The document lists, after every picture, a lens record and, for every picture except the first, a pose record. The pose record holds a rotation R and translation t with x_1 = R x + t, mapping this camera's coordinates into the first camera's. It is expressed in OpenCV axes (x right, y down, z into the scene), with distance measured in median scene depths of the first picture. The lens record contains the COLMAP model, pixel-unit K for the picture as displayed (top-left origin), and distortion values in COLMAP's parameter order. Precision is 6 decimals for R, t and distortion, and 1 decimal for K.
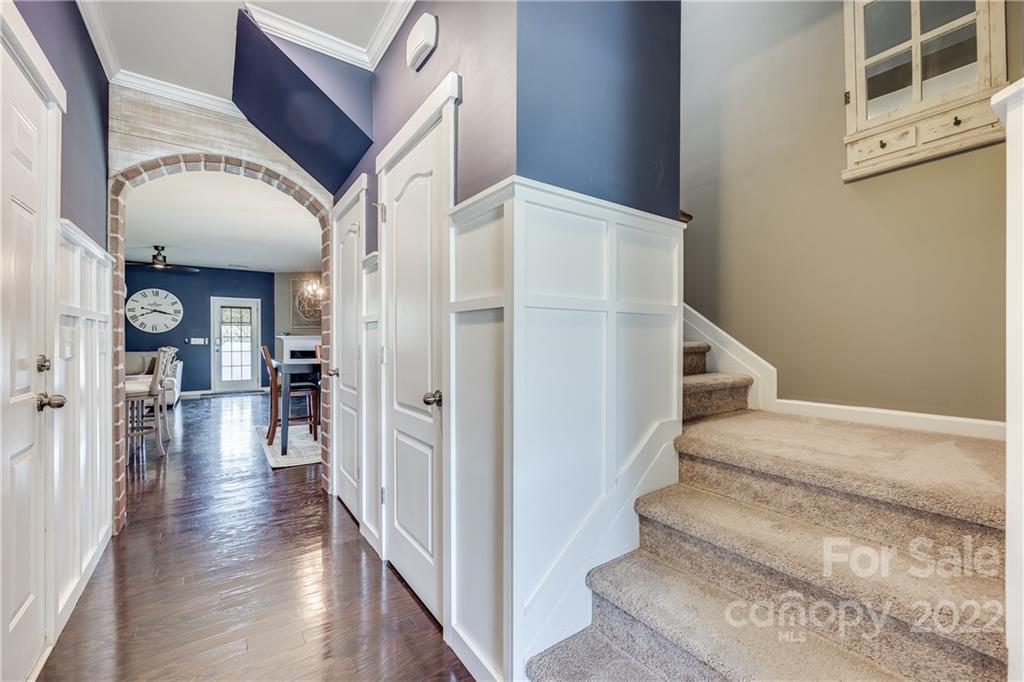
lens RADIAL K [[426.7, 0, 512.0], [0, 426.7, 341.0], [0, 0, 1]] dist [0.000415, 0.000029]
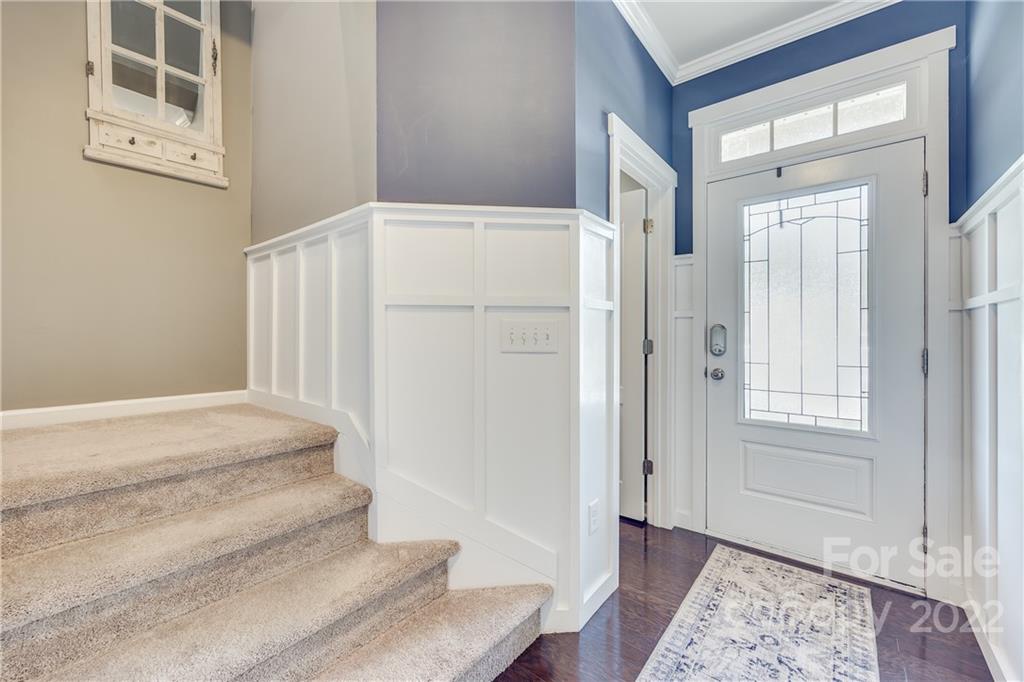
lens RADIAL K [[409.3, 0, 512.0], [0, 409.3, 341.0], [0, 0, 1]] dist [-0.001423, -0.000246]
pose [[-0.268778, -0.018219, 0.963030, -0.363306], [-0.001568, 0.999828, 0.018477, -0.000232], [-0.963201, 0.003456, -0.268760, 0.425619]]
